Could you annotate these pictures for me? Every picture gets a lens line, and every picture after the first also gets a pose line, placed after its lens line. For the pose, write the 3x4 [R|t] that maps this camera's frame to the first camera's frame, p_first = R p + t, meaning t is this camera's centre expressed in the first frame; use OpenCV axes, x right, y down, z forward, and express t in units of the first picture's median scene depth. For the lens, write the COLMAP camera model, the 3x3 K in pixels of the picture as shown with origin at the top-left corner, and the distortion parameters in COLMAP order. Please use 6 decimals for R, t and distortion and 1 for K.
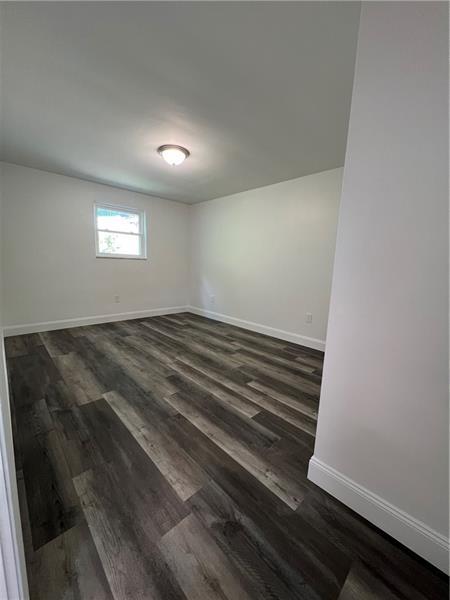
lens RADIAL K [[238.5, 0, 223.1], [0, 238.5, 300.1], [0, 0, 1]] dist [-0.004255, 0.000755]
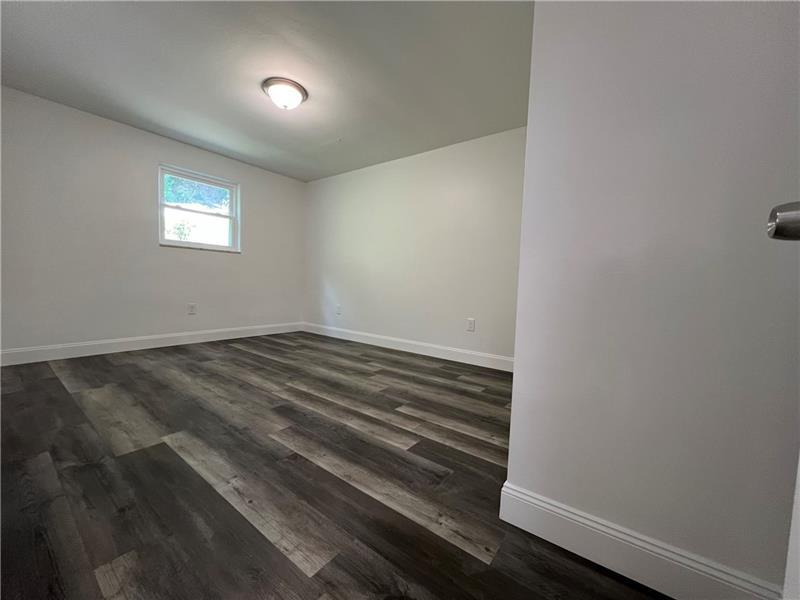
lens RADIAL K [[318.0, 0, 401.8], [0, 318.0, 300.9], [0, 0, 1]] dist [-0.004255, 0.000755]
pose [[0.985821, -0.011327, 0.167421, -0.034467], [0.026335, 0.995799, -0.087698, 0.129787], [-0.165724, 0.090864, 0.981977, 0.071846]]
